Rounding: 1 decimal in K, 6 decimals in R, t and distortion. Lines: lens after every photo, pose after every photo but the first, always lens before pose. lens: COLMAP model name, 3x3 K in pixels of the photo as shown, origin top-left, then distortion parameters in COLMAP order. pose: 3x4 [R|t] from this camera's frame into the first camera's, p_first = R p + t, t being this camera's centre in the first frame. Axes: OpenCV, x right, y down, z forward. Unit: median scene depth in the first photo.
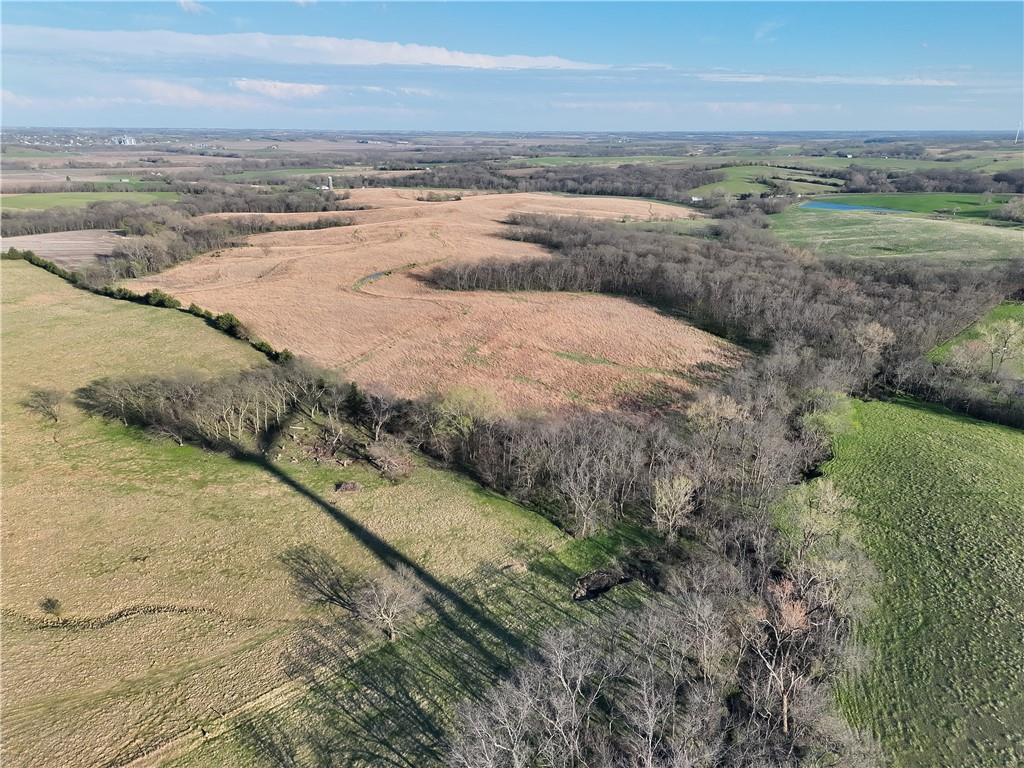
lens RADIAL K [[749.2, 0, 529.1], [0, 749.2, 360.3], [0, 0, 1]] dist [0.068303, -0.065428]
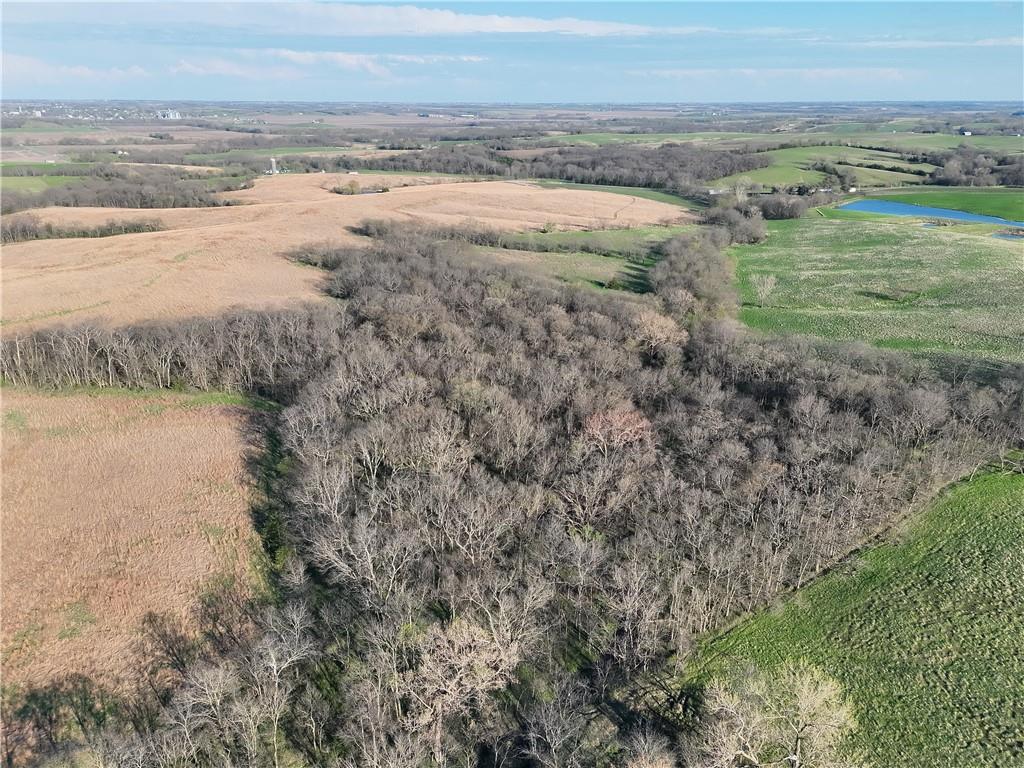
lens RADIAL K [[749.2, 0, 514.6], [0, 749.2, 425.0], [0, 0, 1]] dist [0.068303, -0.065428]
pose [[0.988232, 0.058309, -0.141412, 0.118641], [-0.042854, 0.993010, 0.109973, -0.043498], [0.146836, -0.102619, 0.983823, 0.146205]]
